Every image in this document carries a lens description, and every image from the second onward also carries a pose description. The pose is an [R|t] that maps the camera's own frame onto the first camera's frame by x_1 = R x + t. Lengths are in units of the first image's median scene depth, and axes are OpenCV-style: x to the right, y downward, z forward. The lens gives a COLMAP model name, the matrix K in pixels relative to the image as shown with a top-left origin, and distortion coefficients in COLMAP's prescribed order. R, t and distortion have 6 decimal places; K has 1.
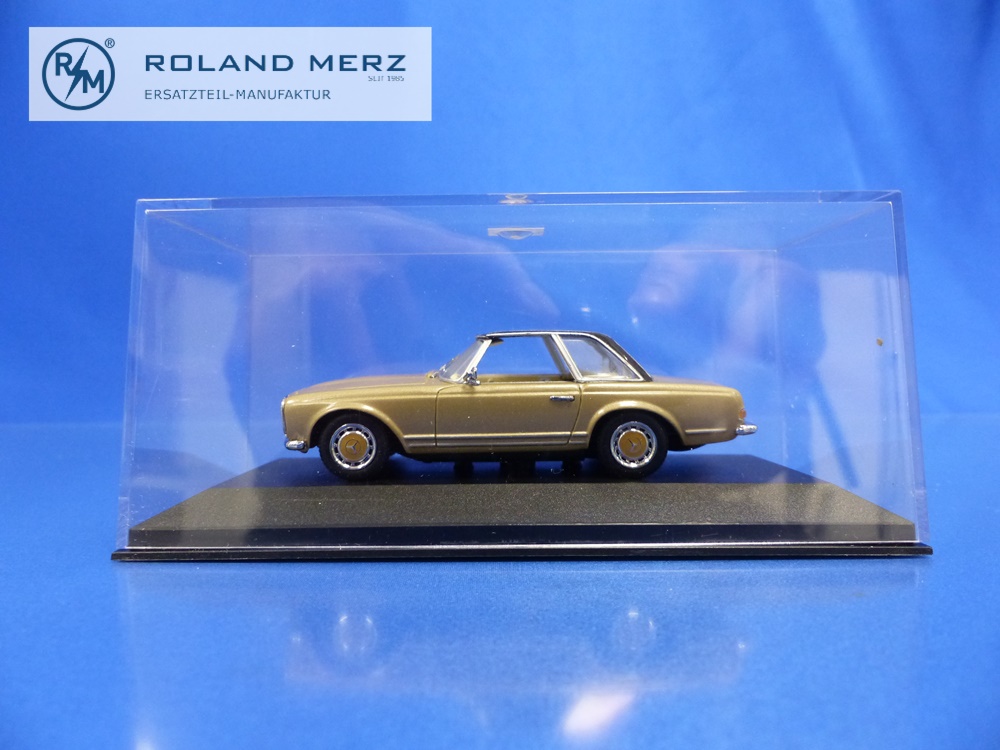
lens RADIAL K [[708.6, 0, 500.0], [0, 708.6, 375.0], [0, 0, 1]] dist [-0.011105, -0.002365]
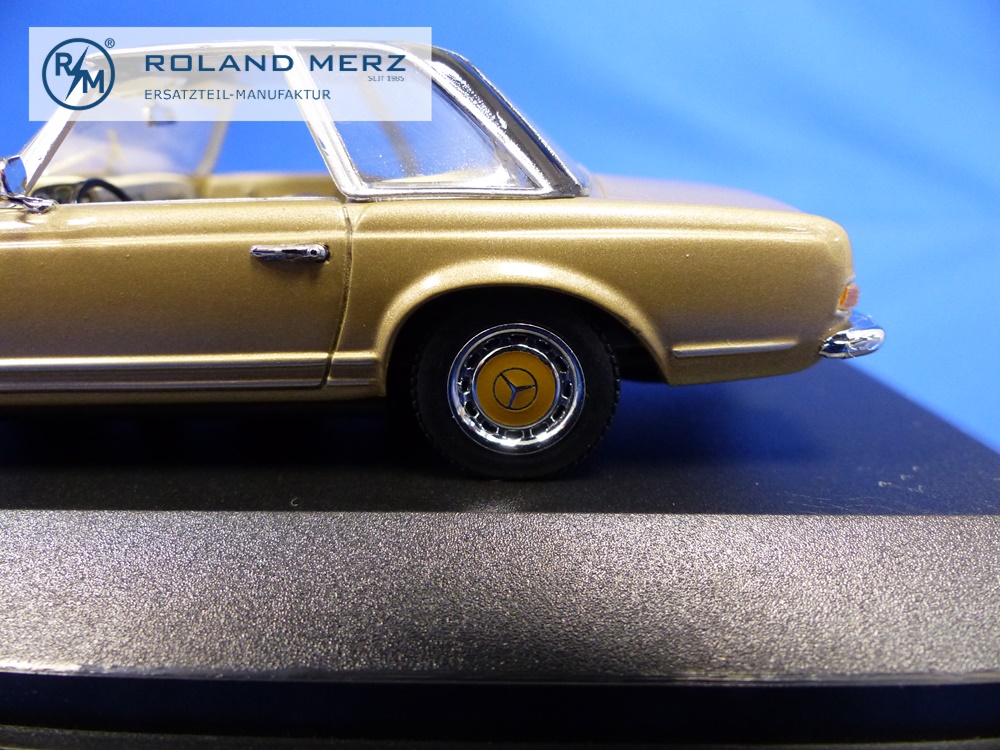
lens RADIAL K [[727.4, 0, 469.8], [0, 727.4, 394.0], [0, 0, 1]] dist [0.001243, -0.026630]
pose [[0.999436, 0.004202, -0.033308, 0.177879], [0.005342, 0.959589, 0.281356, 0.002017], [0.033144, -0.281375, 0.959025, 0.659341]]
